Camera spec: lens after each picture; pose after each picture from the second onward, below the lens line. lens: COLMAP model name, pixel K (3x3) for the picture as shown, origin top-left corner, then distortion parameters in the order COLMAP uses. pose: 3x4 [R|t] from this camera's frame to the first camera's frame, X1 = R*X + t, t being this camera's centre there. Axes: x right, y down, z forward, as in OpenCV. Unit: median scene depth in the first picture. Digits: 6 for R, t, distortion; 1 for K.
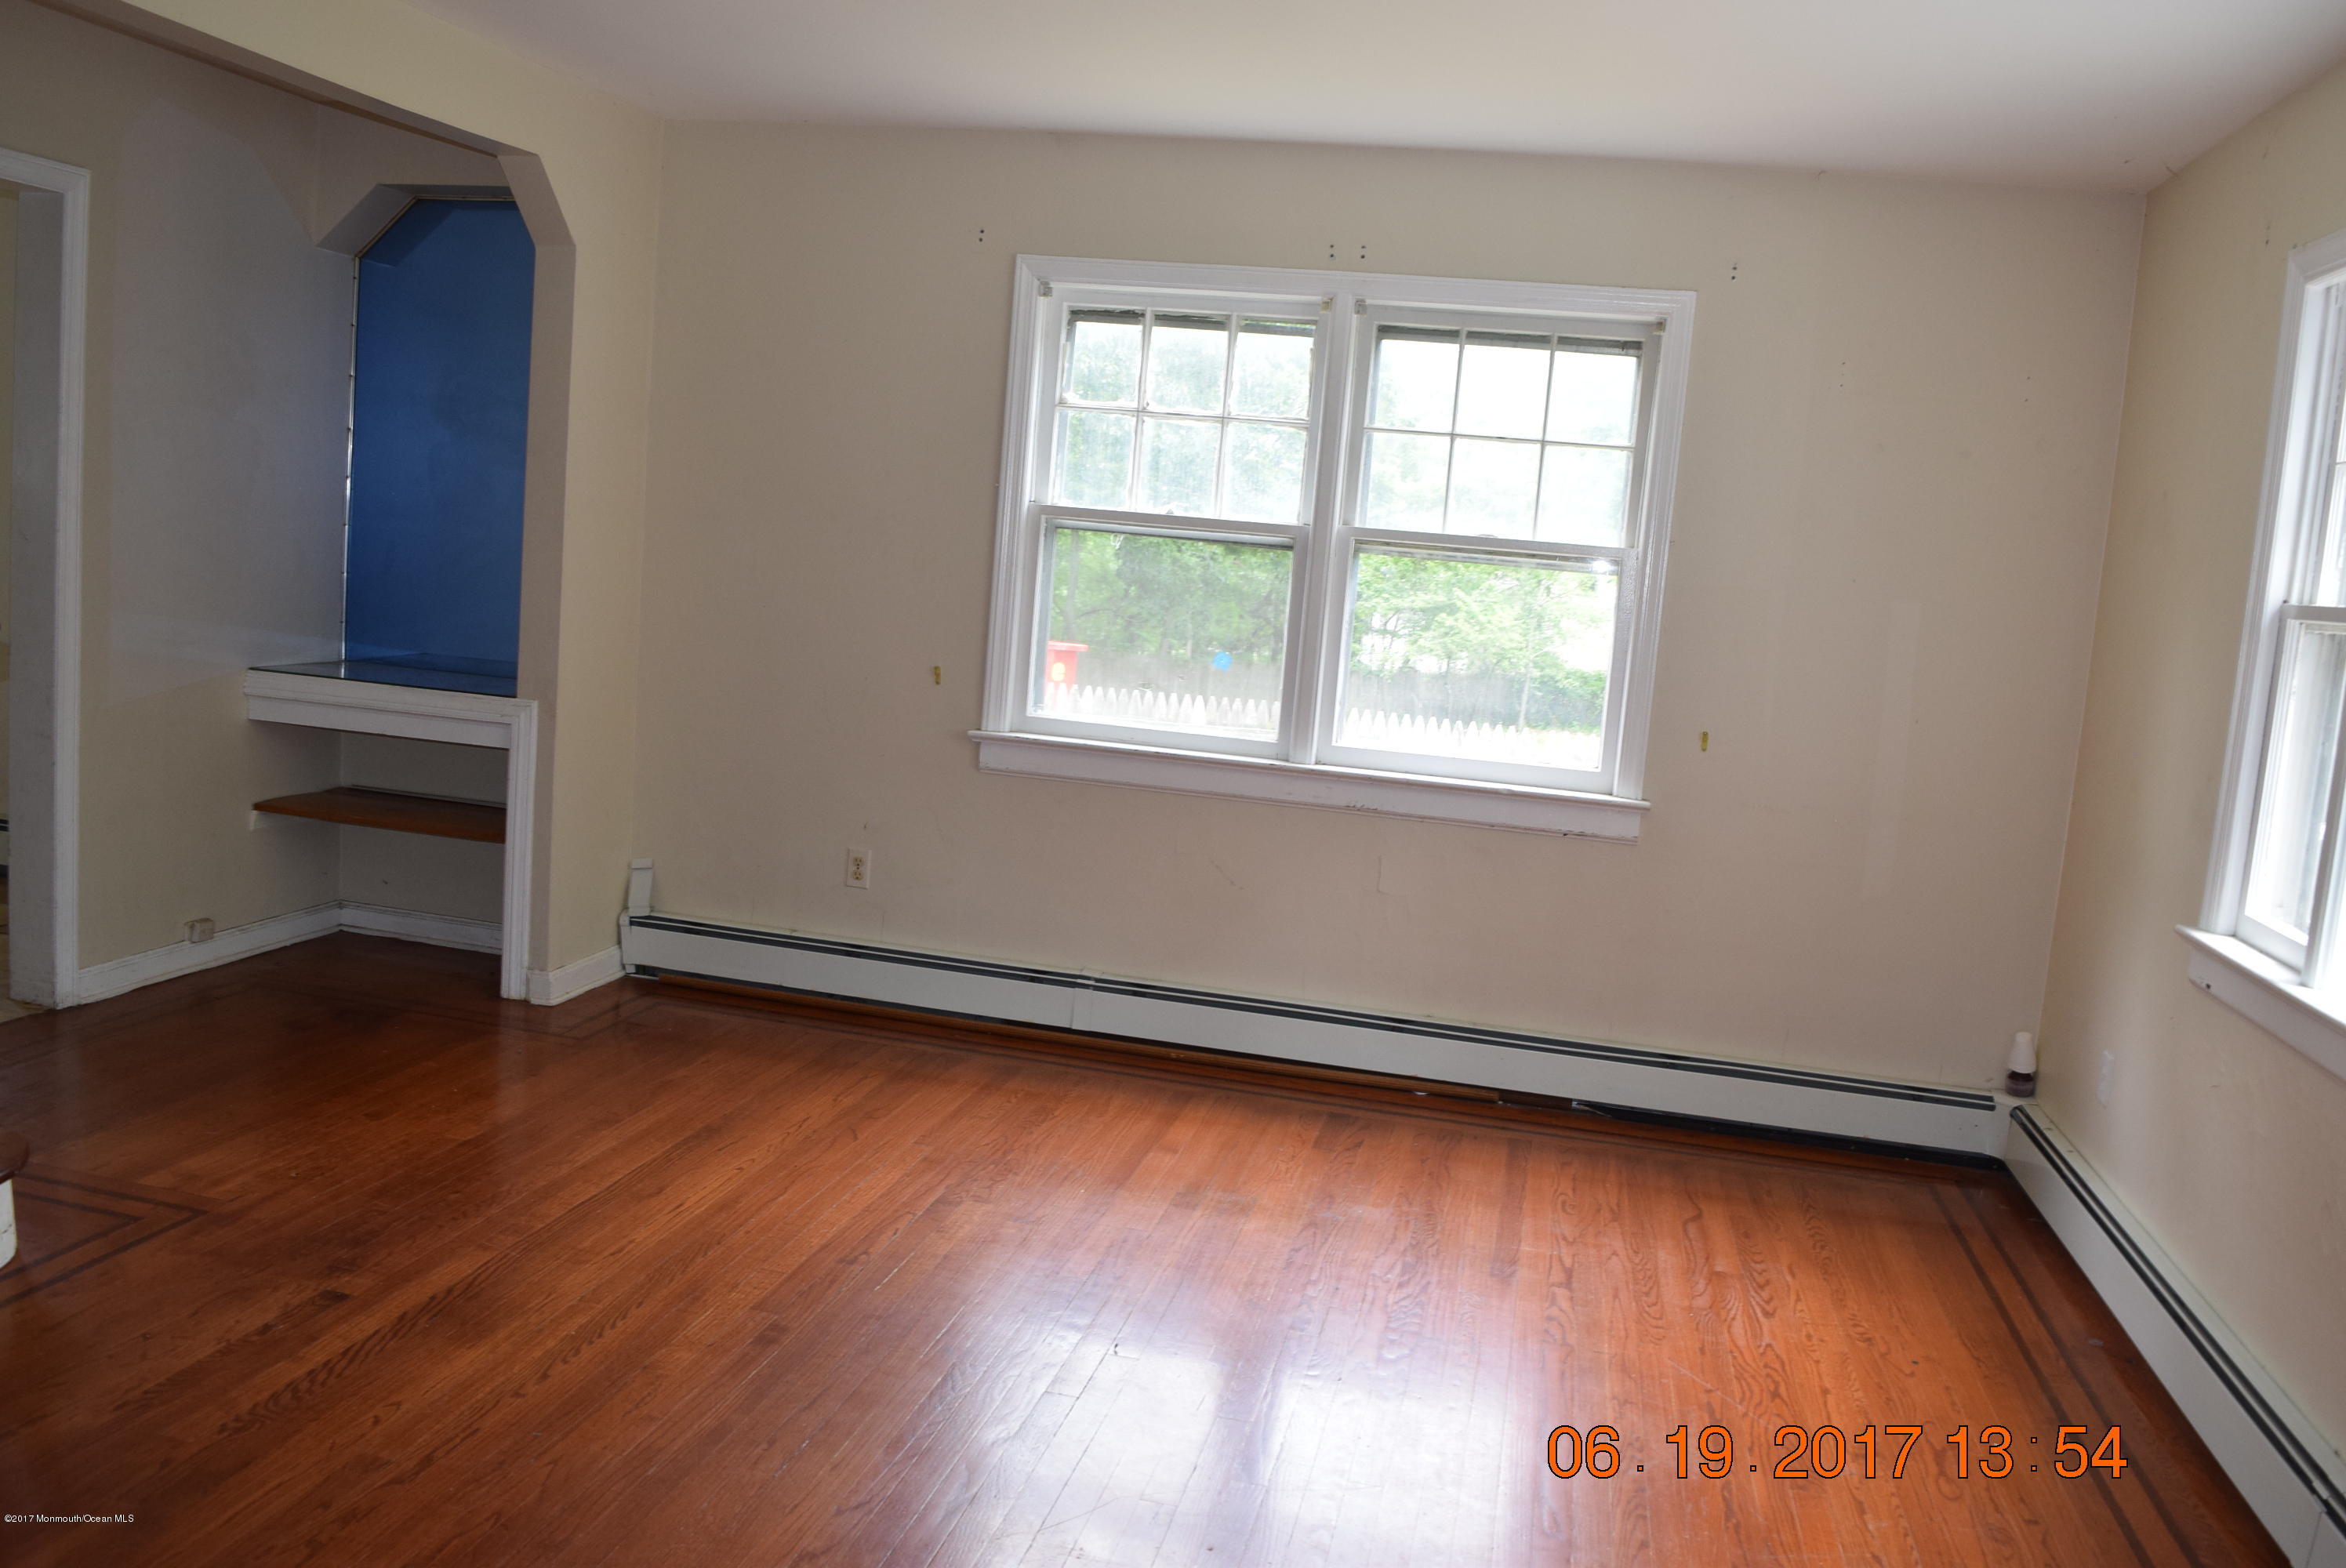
lens RADIAL K [[1866.2, 0, 1173.0], [0, 1866.2, 784.0], [0, 0, 1]] dist [-0.092131, 0.011296]
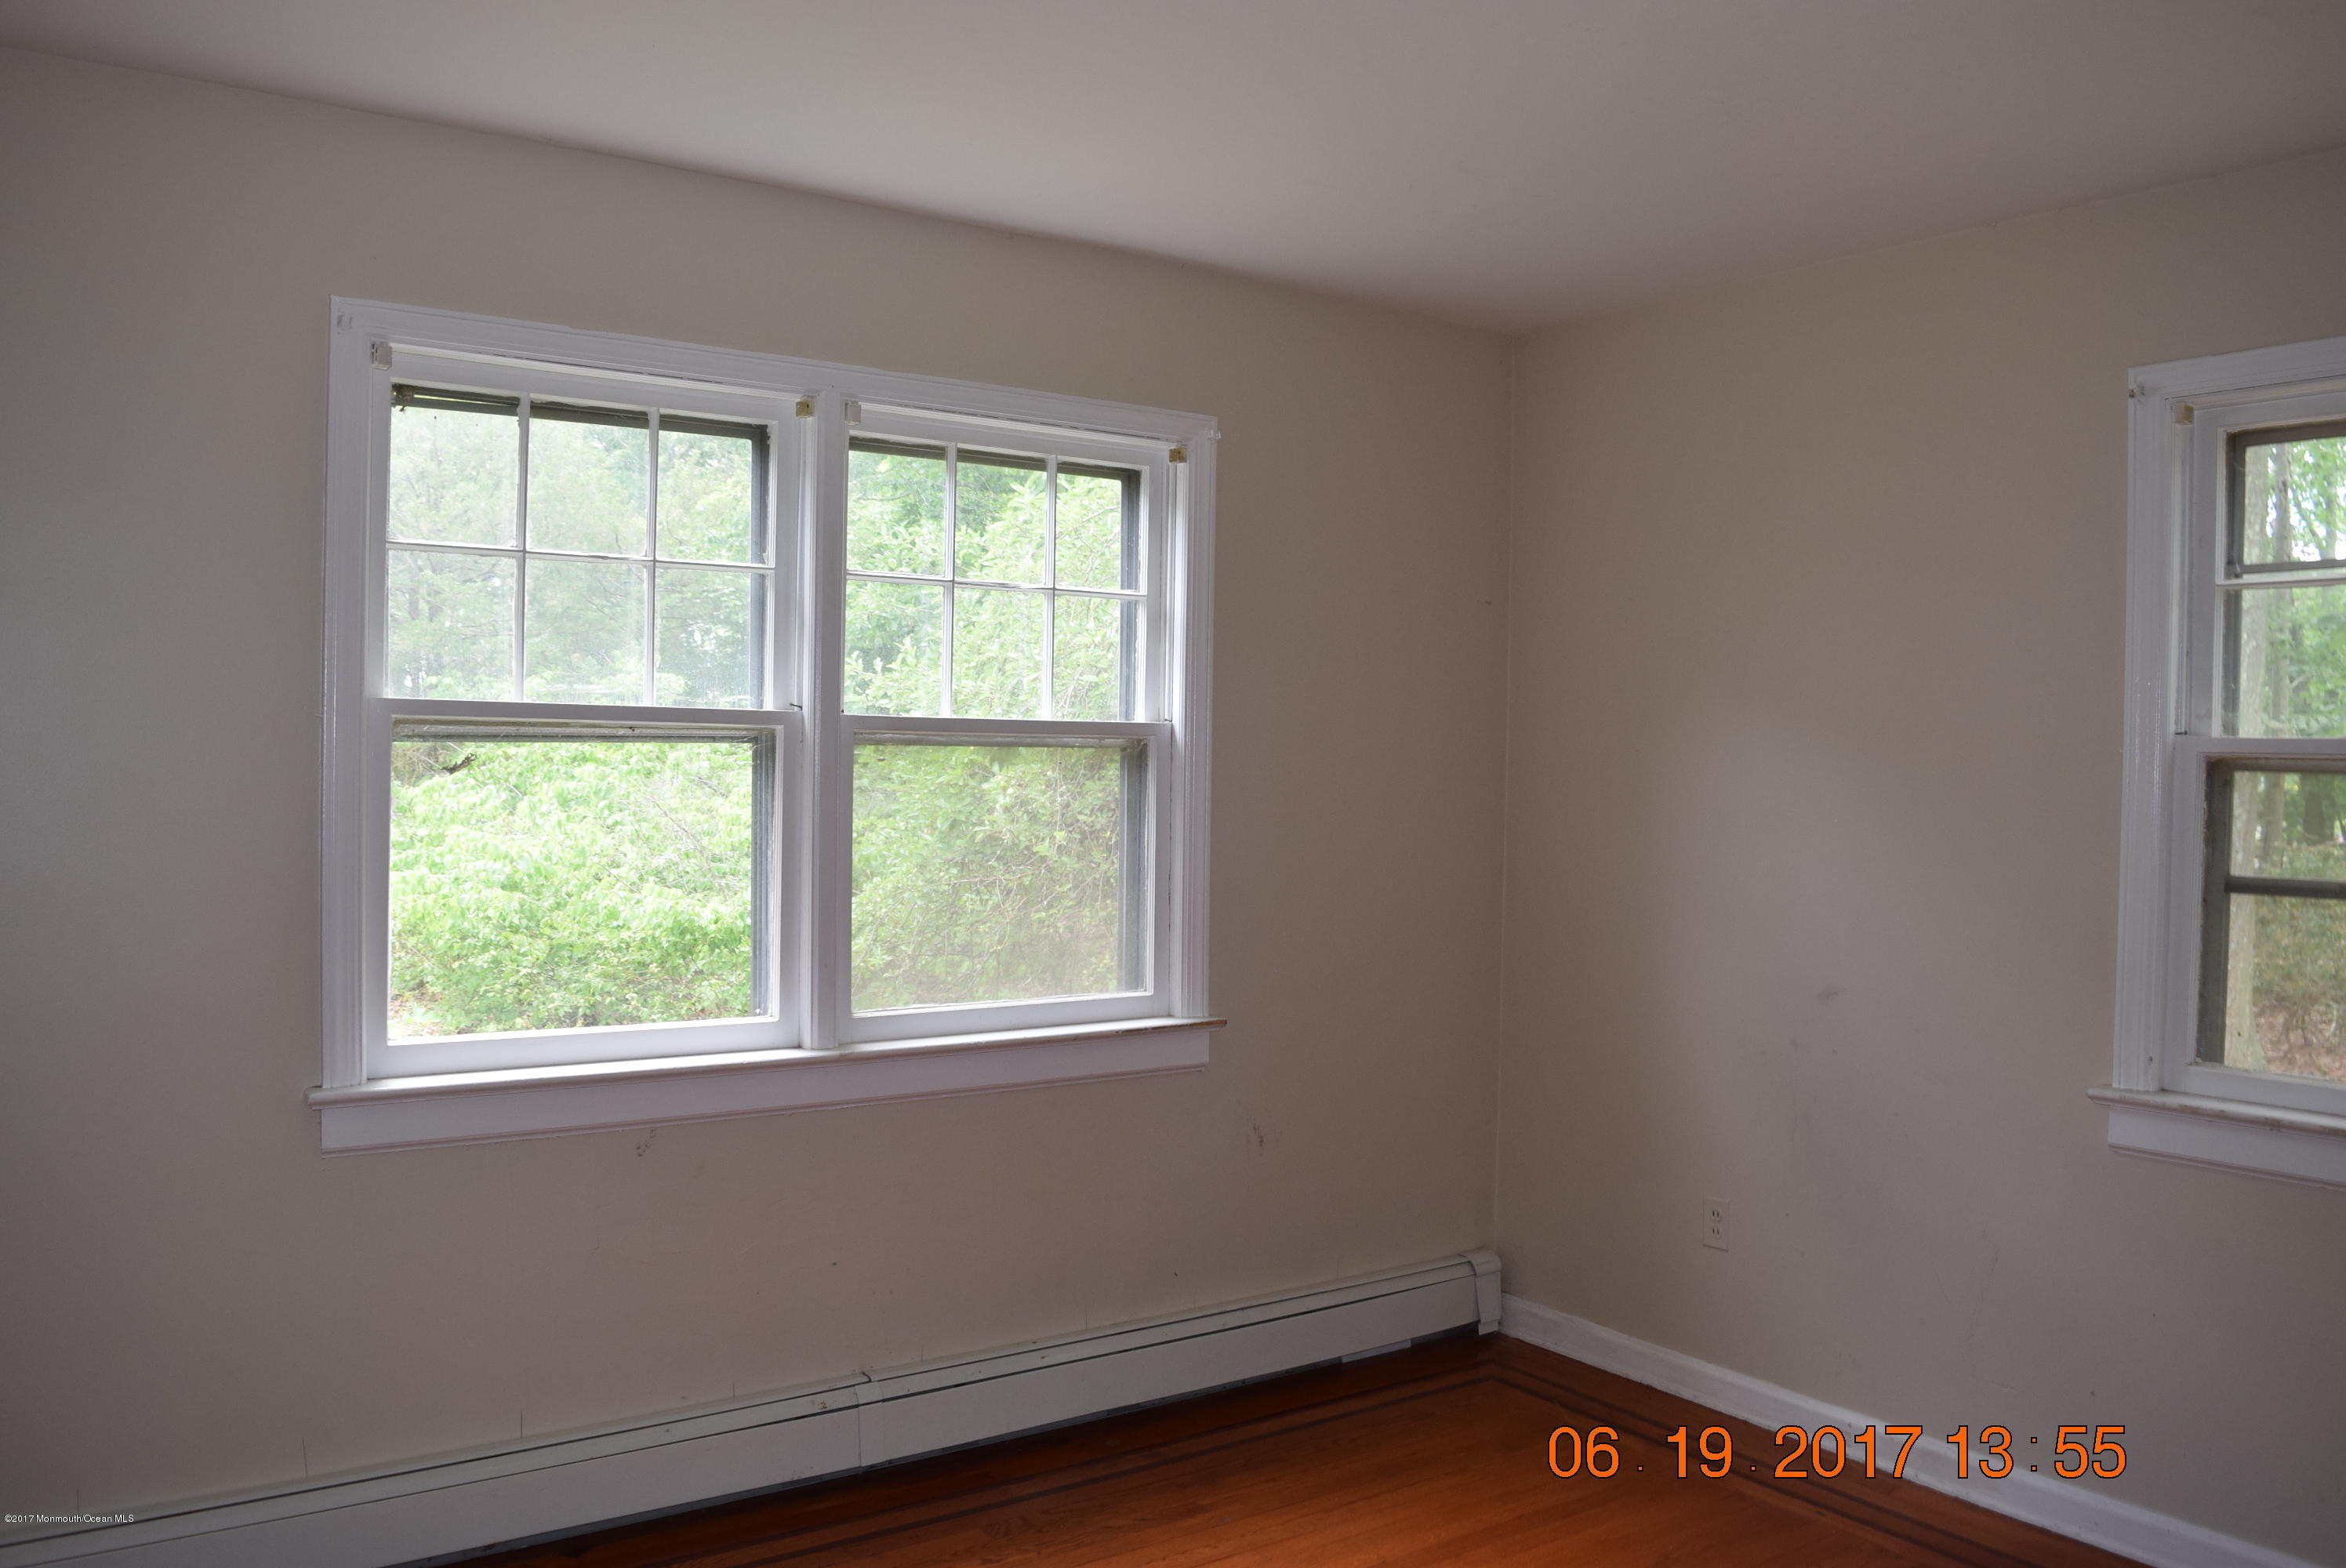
lens RADIAL K [[1866.2, 0, 1173.0], [0, 1866.2, 784.0], [0, 0, 1]] dist [-0.092131, 0.011296]
pose [[0.647104, -0.097249, 0.756174, -0.366084], [0.101072, 0.994020, 0.041344, -0.125372], [-0.755673, 0.049675, 0.653063, 0.421681]]
